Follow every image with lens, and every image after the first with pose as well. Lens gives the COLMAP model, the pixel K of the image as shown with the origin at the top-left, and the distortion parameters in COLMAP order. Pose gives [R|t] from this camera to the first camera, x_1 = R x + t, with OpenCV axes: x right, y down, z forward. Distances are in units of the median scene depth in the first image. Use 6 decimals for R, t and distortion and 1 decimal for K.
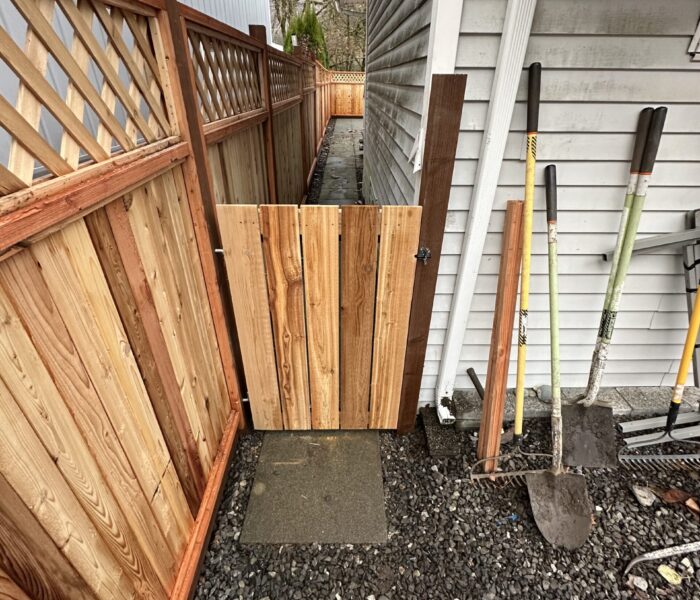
lens RADIAL K [[370.0, 0, 350.0], [0, 370.0, 300.0], [0, 0, 1]] dist [-0.001820, -0.000168]
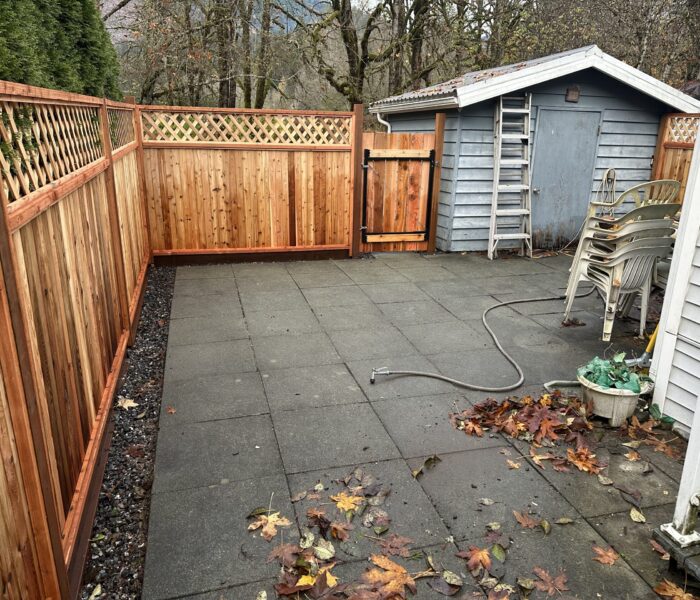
lens RADIAL K [[563.2, 0, 350.0], [0, 563.2, 300.0], [0, 0, 1]] dist [0.270476, -0.639780]
pose [[0.963561, -0.079411, 0.255428, -0.022586], [0.133996, 0.969761, -0.203984, -0.368860], [-0.231505, 0.230778, 0.945065, 0.589513]]
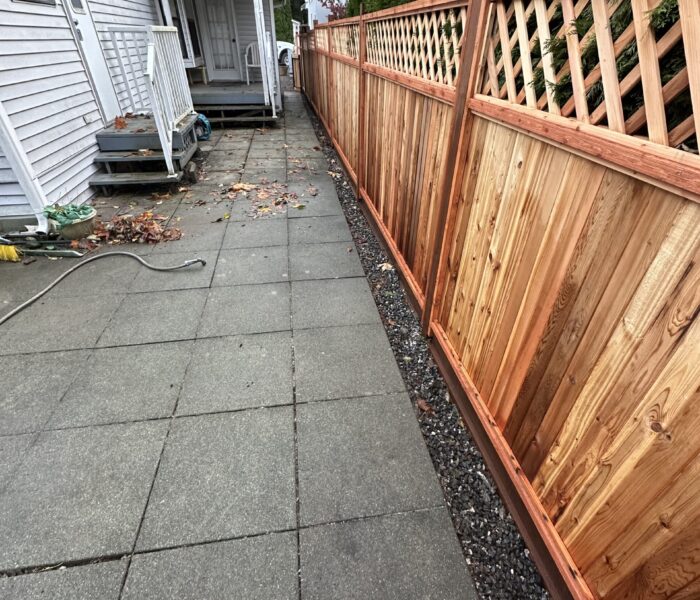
lens RADIAL K [[370.0, 0, 350.0], [0, 370.0, 300.0], [0, 0, 1]] dist [-0.001820, -0.000168]
pose [[-0.987828, 0.081400, -0.132549, -0.003938], [-0.088908, 0.403754, 0.910537, -0.567706], [0.127635, 0.911239, -0.391602, 0.936179]]
